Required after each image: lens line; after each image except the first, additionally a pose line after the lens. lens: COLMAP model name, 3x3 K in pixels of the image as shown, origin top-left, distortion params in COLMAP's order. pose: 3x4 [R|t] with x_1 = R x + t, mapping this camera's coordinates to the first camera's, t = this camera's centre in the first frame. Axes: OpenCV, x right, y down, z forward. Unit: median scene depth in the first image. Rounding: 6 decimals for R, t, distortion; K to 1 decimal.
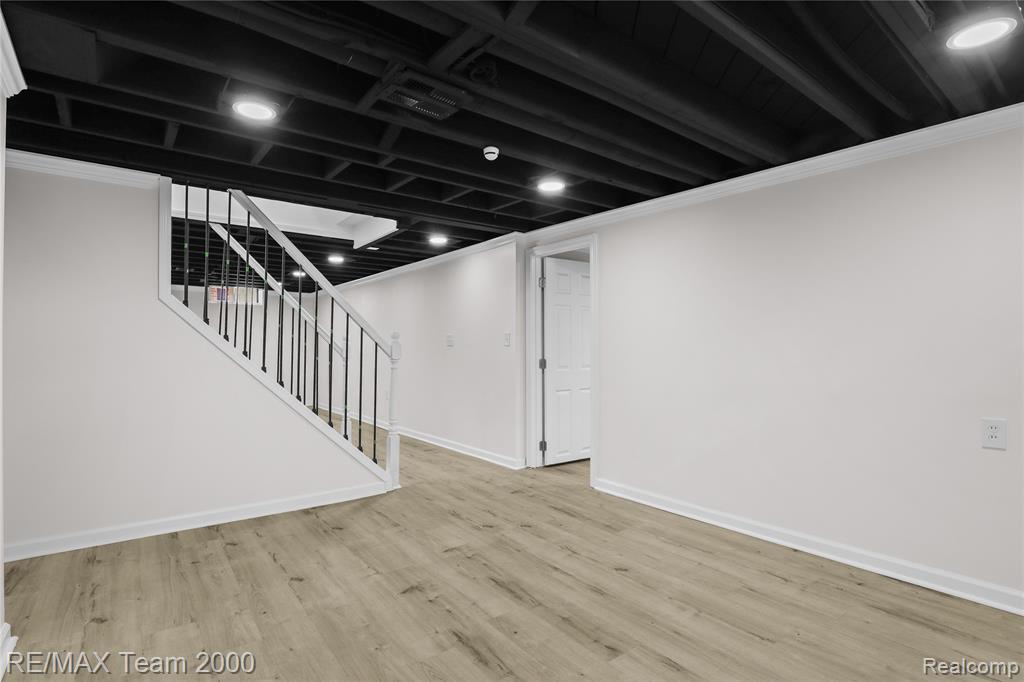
lens RADIAL K [[466.8, 0, 512.0], [0, 466.8, 341.0], [0, 0, 1]] dist [-0.031372, 0.000161]
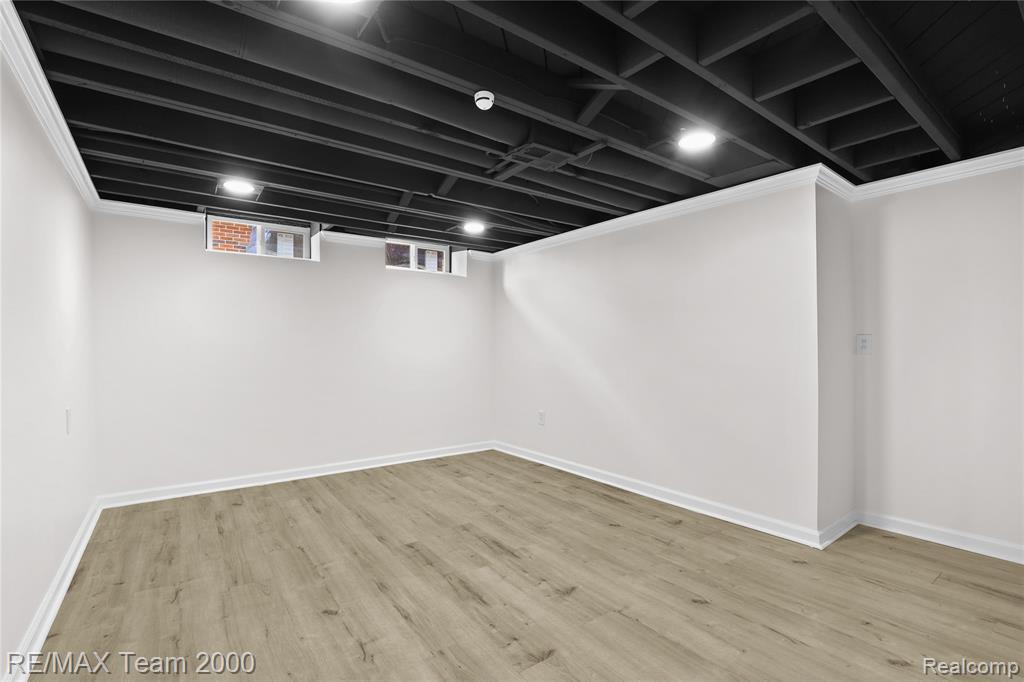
lens RADIAL K [[466.8, 0, 512.0], [0, 466.8, 341.0], [0, 0, 1]] dist [-0.031372, 0.000161]
pose [[-0.999493, 0.001327, 0.031822, -0.134749], [0.000591, 0.999732, -0.023122, 0.026575], [-0.031844, -0.023091, -0.999226, 2.072205]]
